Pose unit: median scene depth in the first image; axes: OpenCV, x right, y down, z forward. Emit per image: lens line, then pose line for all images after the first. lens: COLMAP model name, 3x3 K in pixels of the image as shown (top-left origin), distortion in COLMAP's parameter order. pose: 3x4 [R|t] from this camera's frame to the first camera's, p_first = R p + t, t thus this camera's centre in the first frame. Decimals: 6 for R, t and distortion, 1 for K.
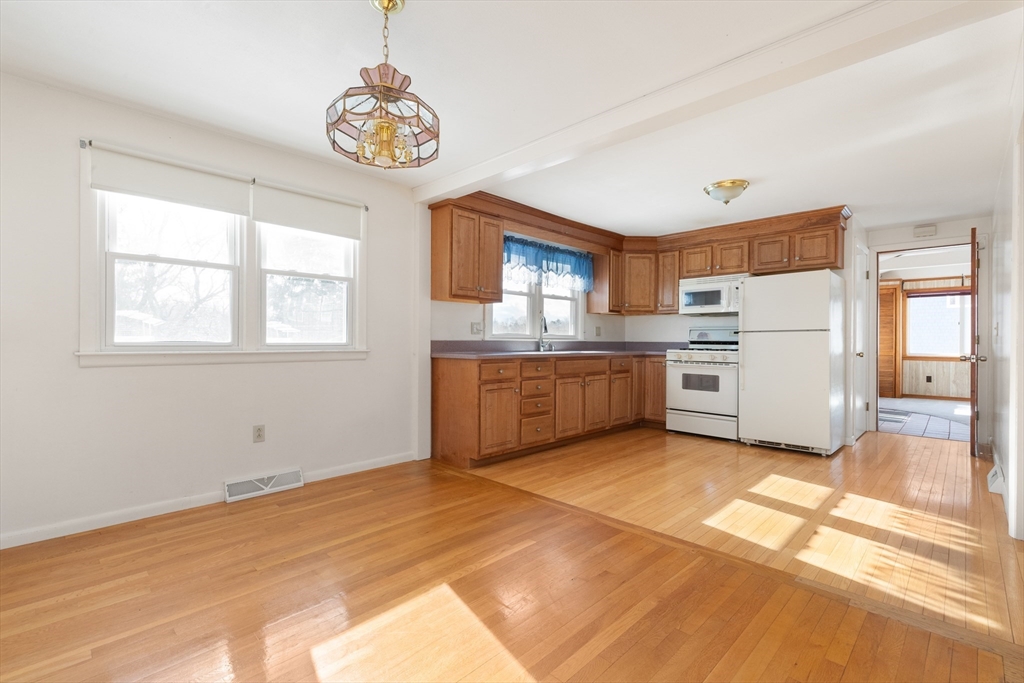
lens RADIAL K [[465.0, 0, 513.2], [0, 465.0, 340.4], [0, 0, 1]] dist [0.009798, -0.001738]
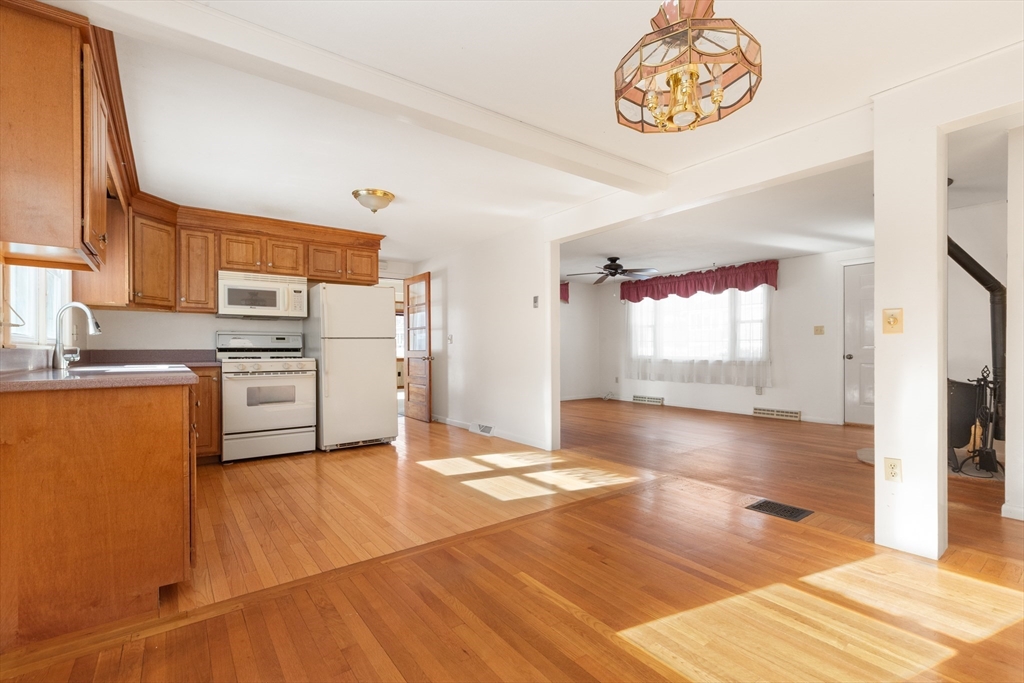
lens RADIAL K [[465.0, 0, 526.2], [0, 465.0, 351.3], [0, 0, 1]] dist [0.009798, -0.001738]
pose [[0.140766, -0.012287, 0.989967, -0.441761], [0.004520, 0.999921, 0.011768, -0.000202], [-0.990033, 0.002818, 0.140810, 0.461283]]
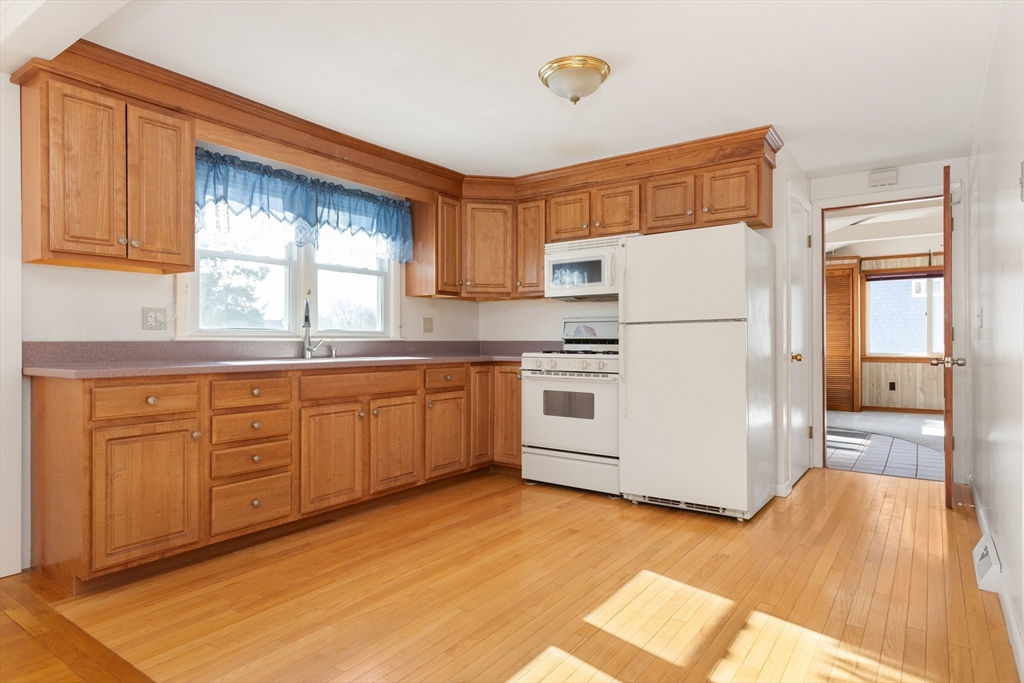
lens RADIAL K [[587.8, 0, 511.3], [0, 587.8, 338.6], [0, 0, 1]] dist [0.013509, 0.003601]
pose [[0.988587, -0.007298, 0.150472, 0.232311], [0.007702, 0.999968, -0.002097, 0.002167], [-0.150452, 0.003232, 0.988612, 0.250410]]
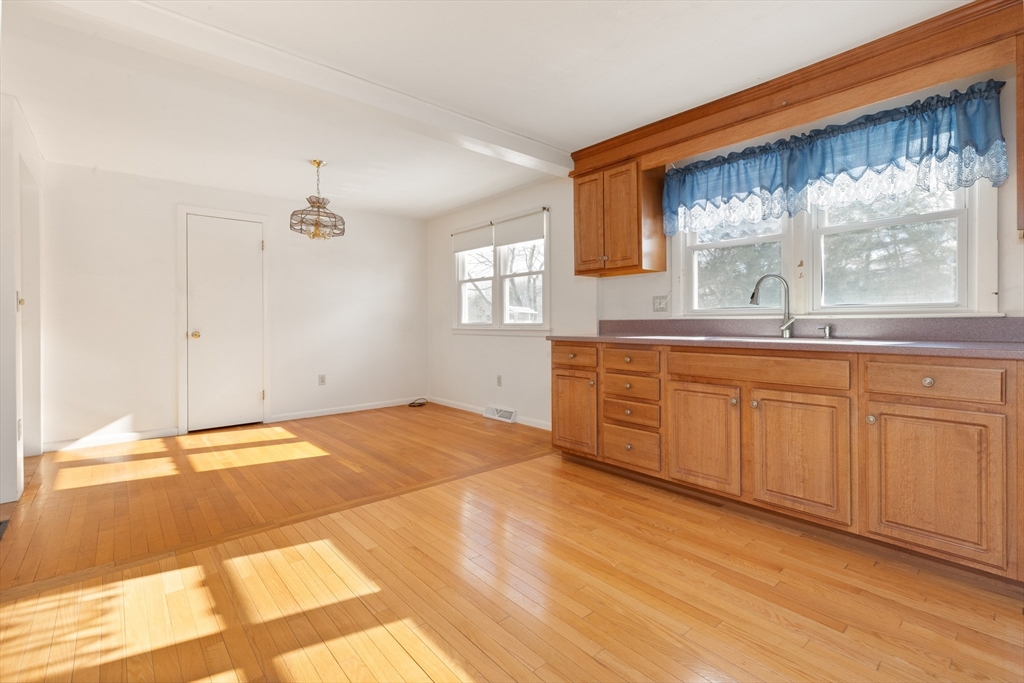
lens RADIAL K [[465.0, 0, 519.2], [0, 465.0, 323.5], [0, 0, 1]] dist [0.009798, -0.001738]
pose [[-0.079163, -0.002049, -0.996860, 0.712266], [0.005698, 0.999981, -0.002508, 0.007553], [0.996845, -0.005879, -0.079149, 0.834872]]
